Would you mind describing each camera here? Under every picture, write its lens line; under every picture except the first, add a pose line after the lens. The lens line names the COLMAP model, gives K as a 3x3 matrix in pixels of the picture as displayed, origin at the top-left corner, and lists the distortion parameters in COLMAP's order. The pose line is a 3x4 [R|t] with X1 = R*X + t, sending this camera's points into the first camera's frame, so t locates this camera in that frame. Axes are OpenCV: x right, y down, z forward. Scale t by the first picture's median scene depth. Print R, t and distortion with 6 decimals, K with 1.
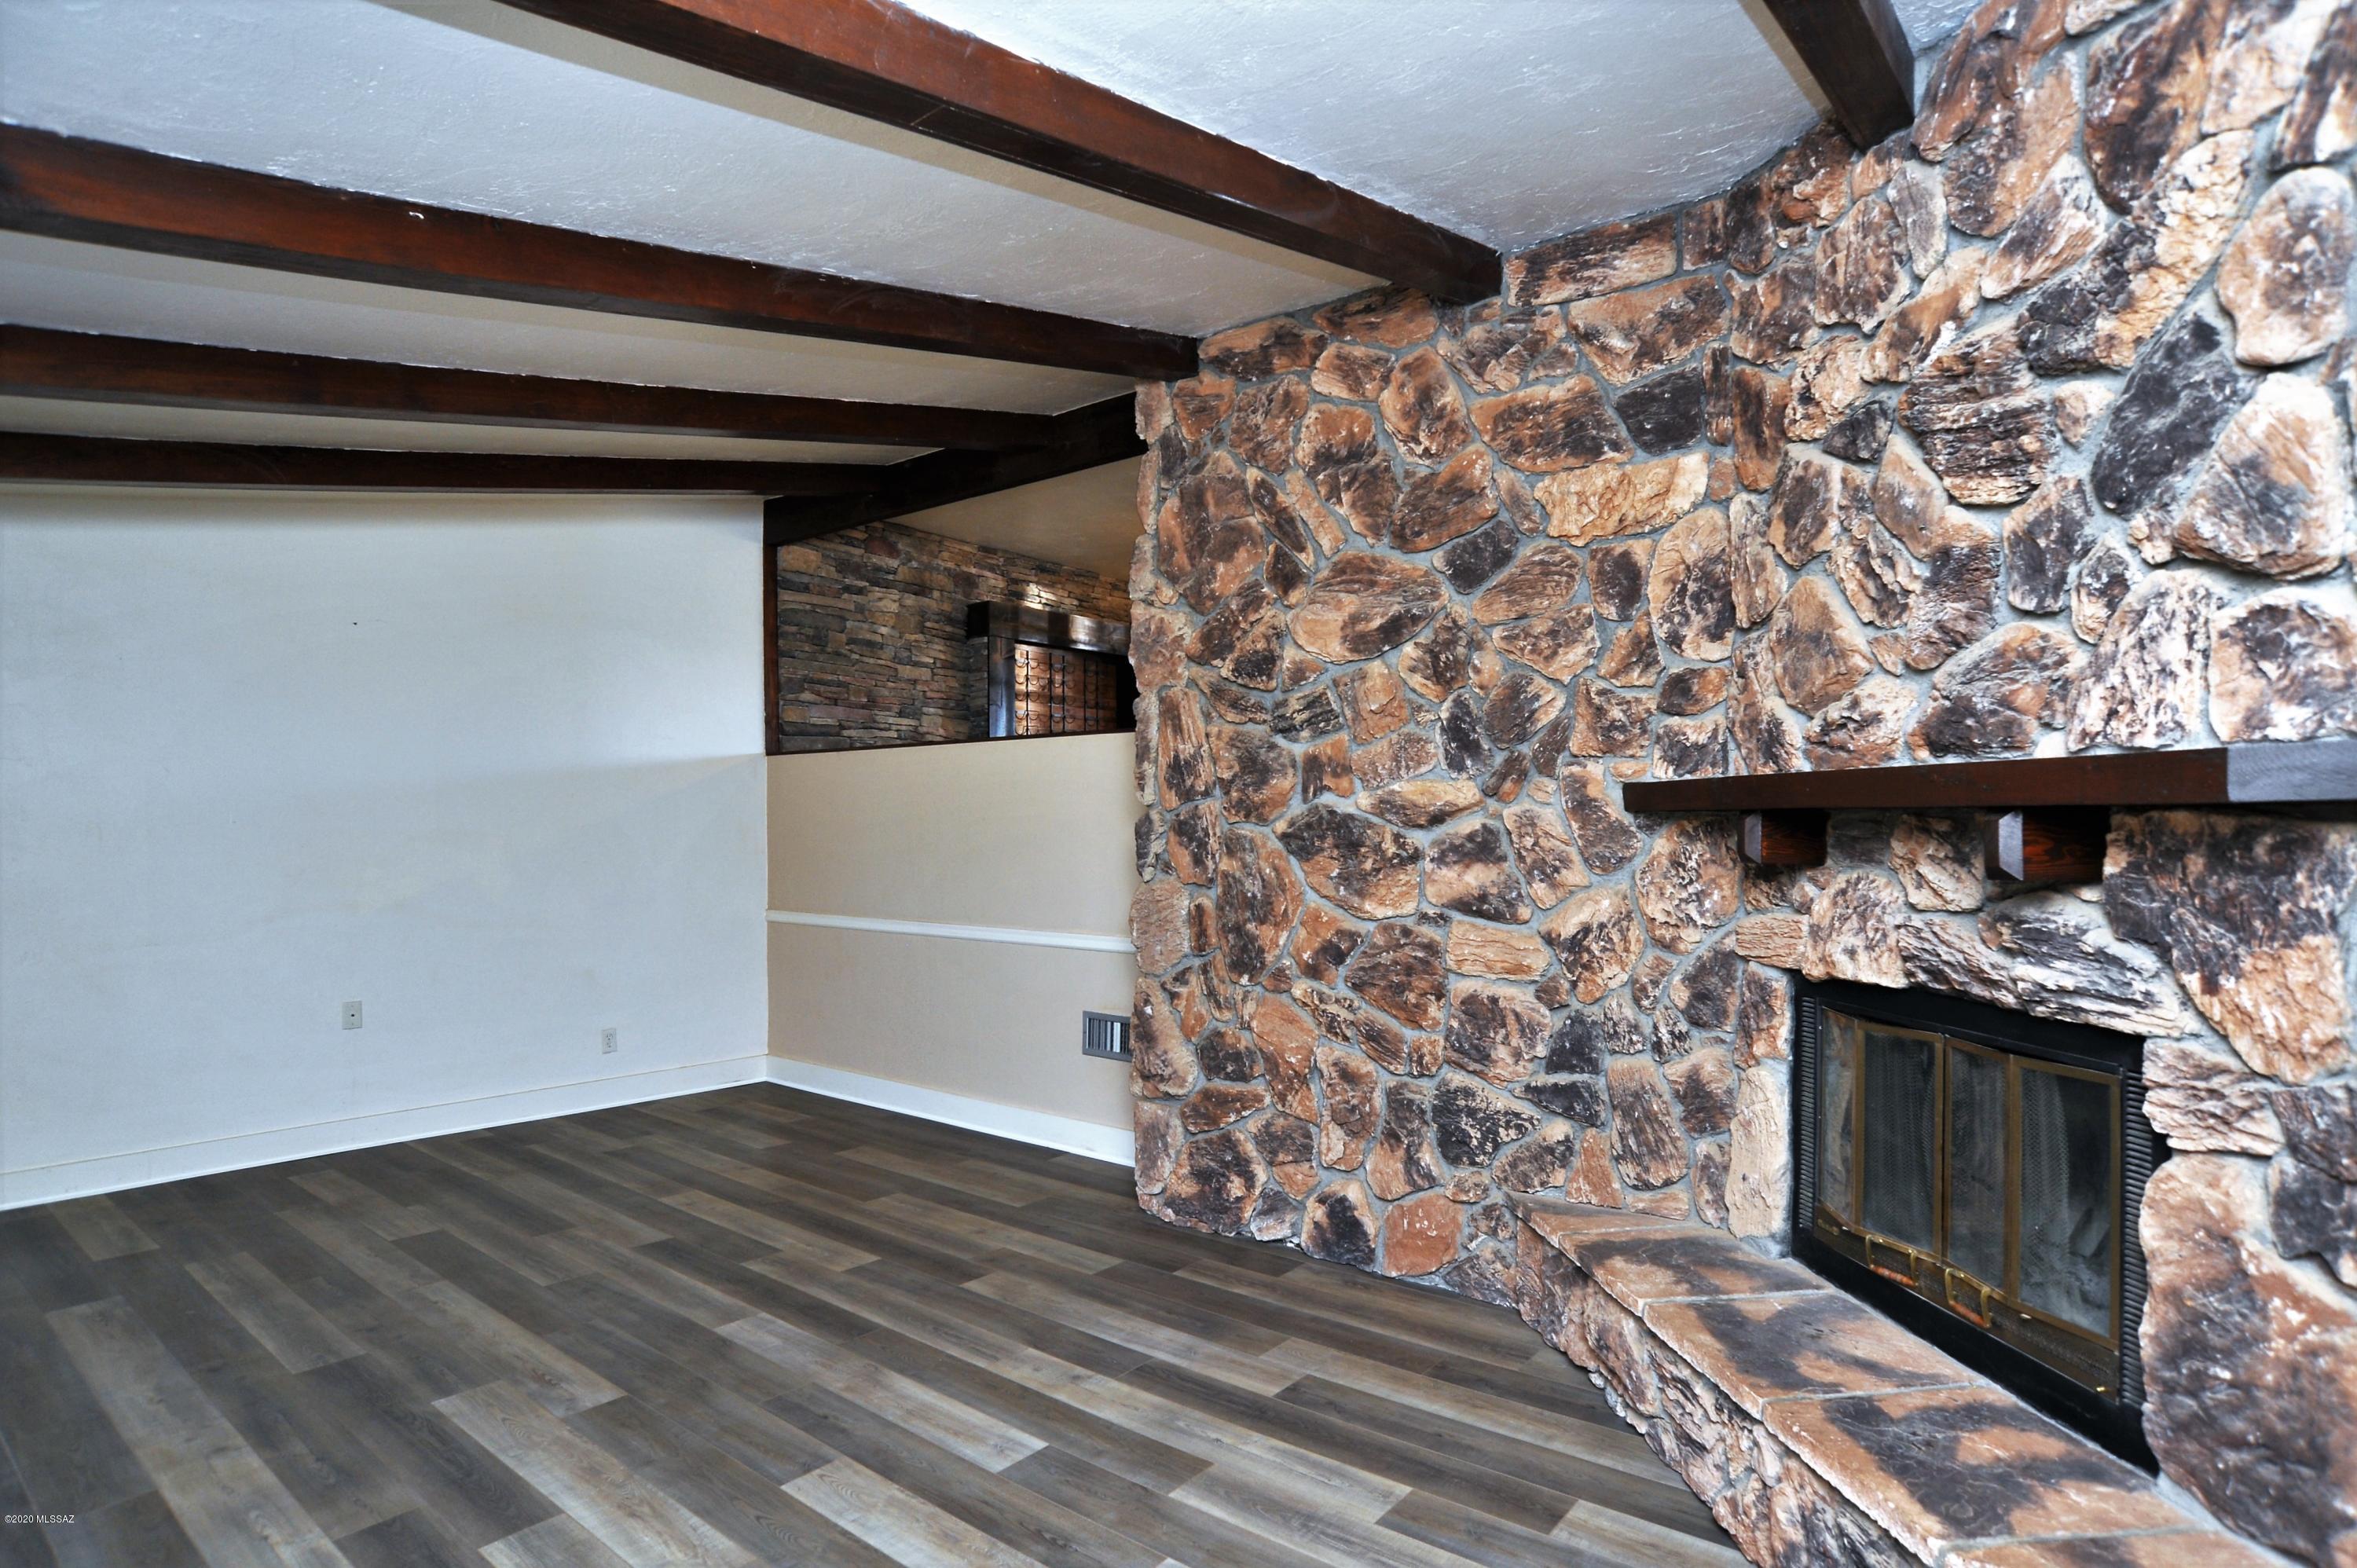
lens RADIAL K [[1239.8, 0, 1192.7], [0, 1239.8, 781.8], [0, 0, 1]] dist [-0.061521, 0.006850]
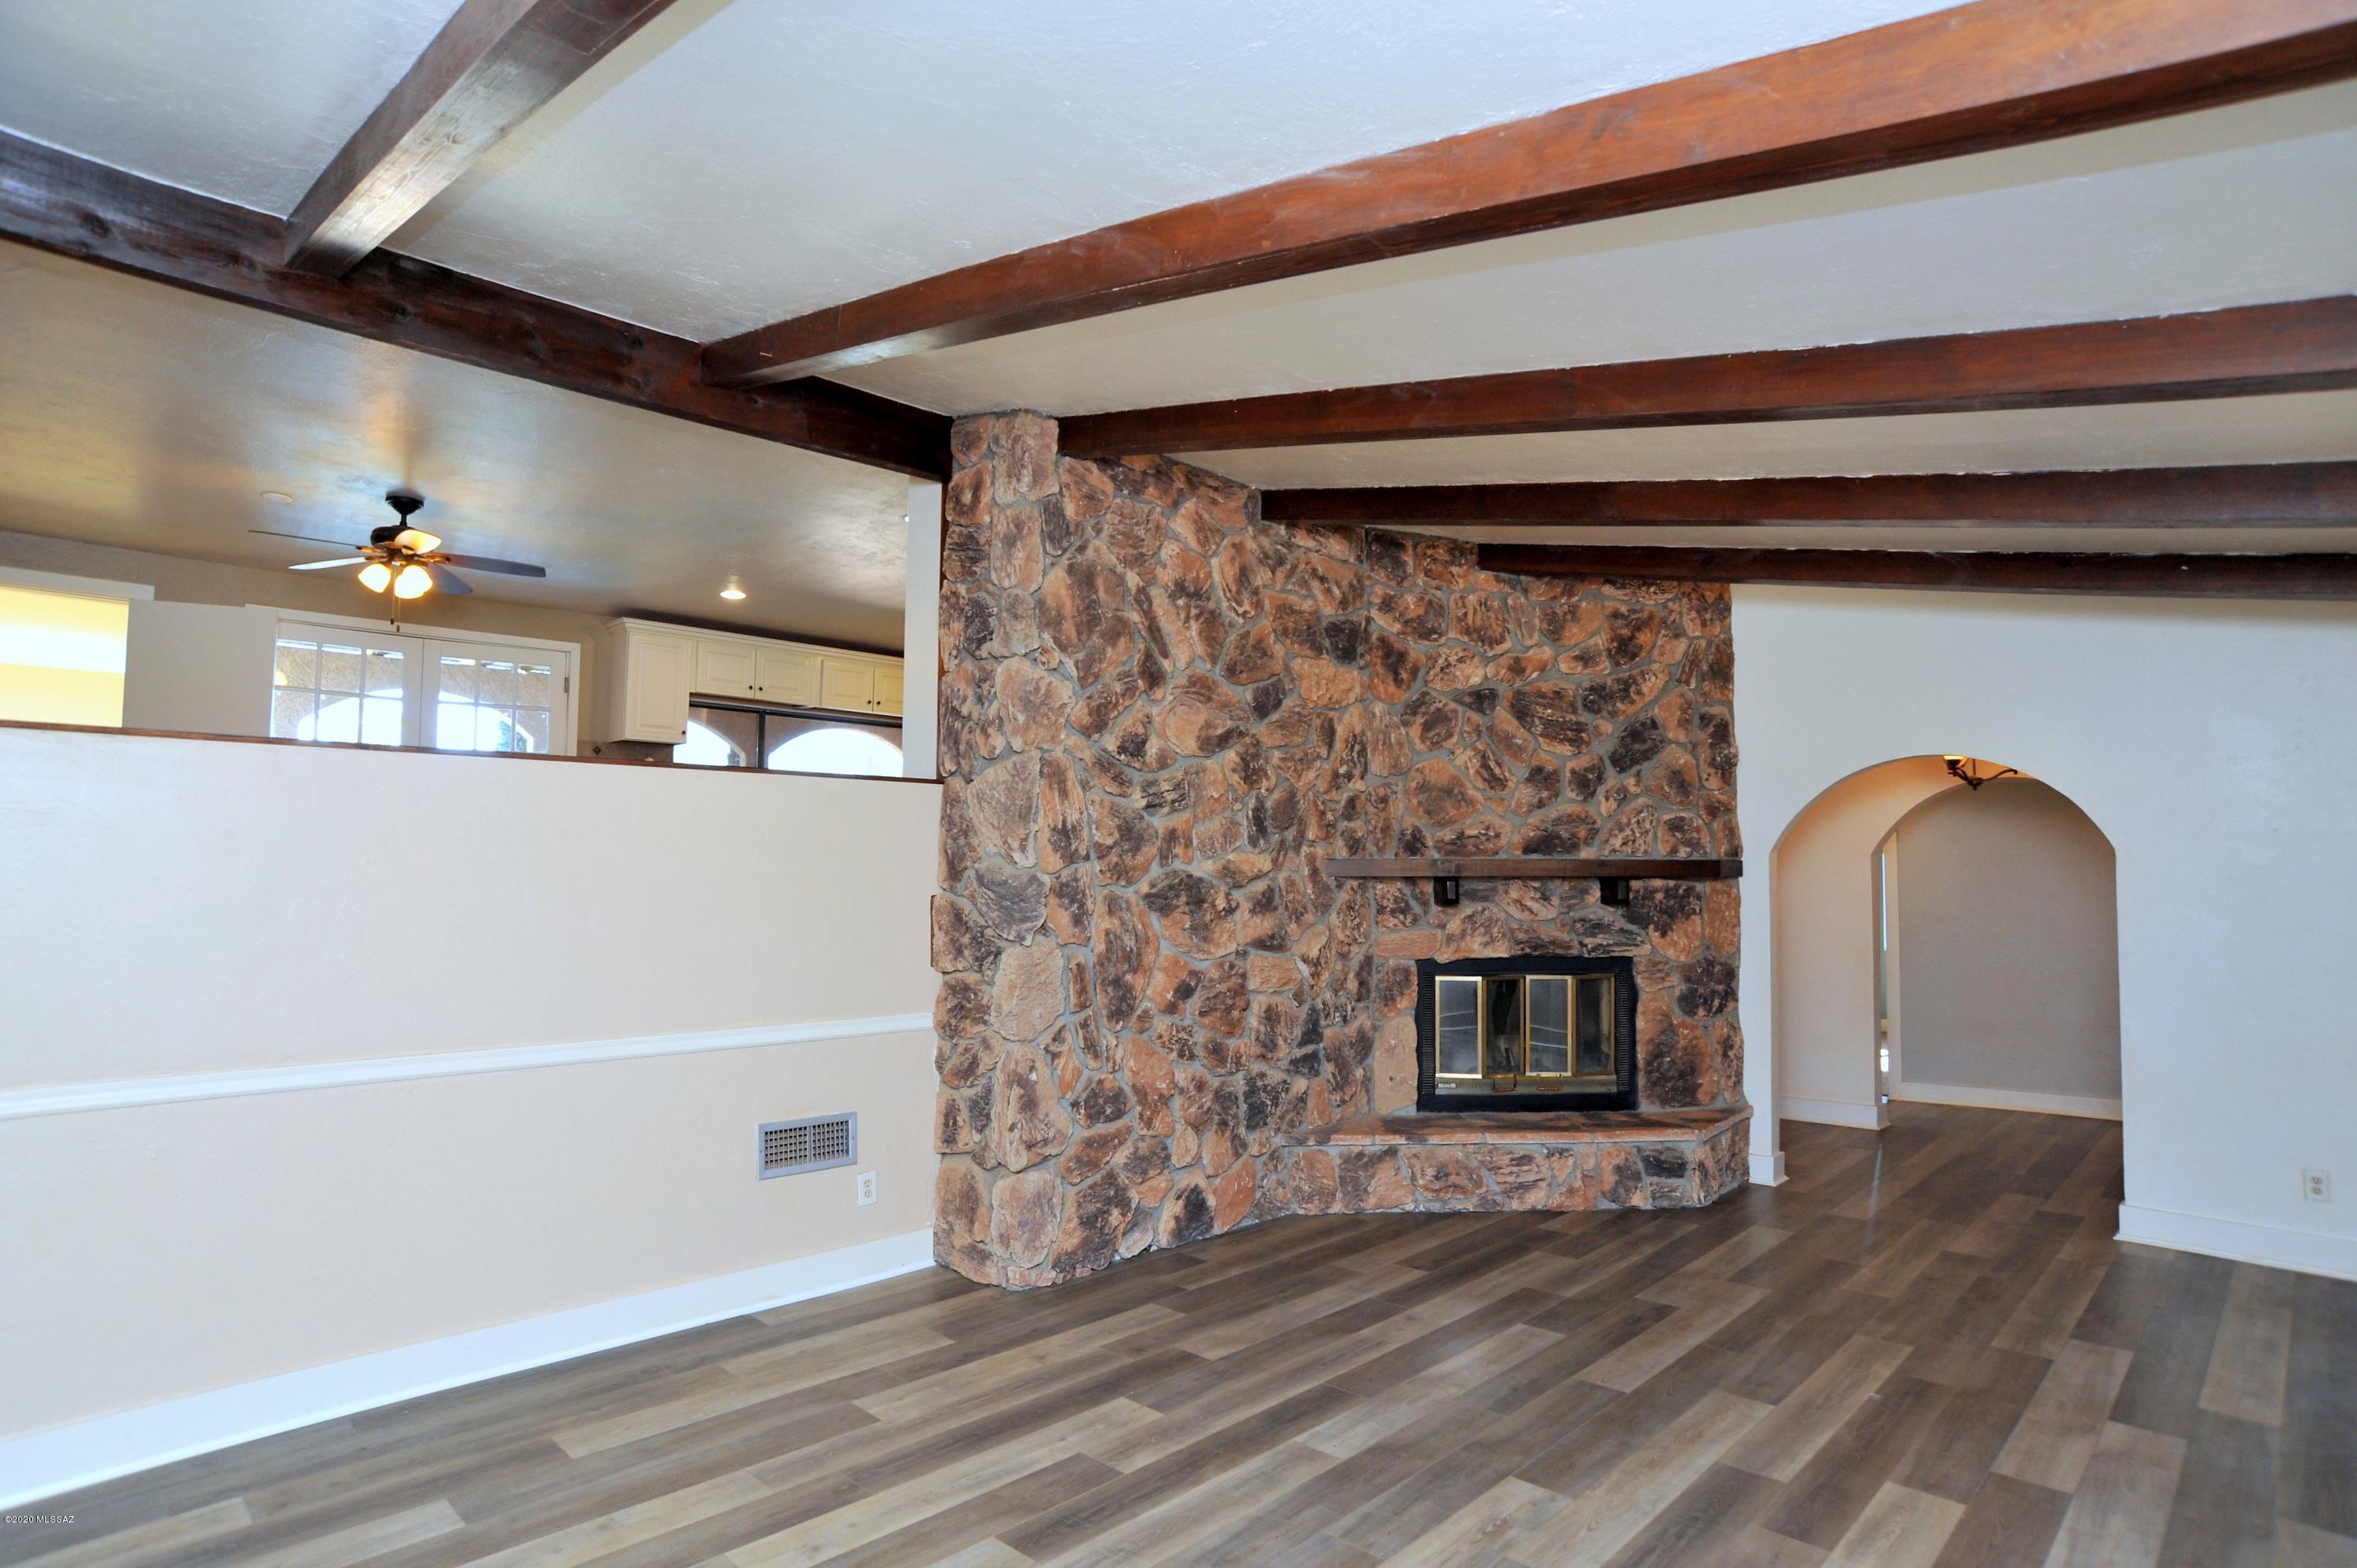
lens RADIAL K [[1239.8, 0, 1192.3], [0, 1239.8, 792.5], [0, 0, 1]] dist [-0.061521, 0.006850]
pose [[0.097072, 0.067830, 0.992963, -1.146059], [-0.031845, 0.997376, -0.065019, 0.022227], [-0.994768, -0.025310, 0.098977, 0.892766]]
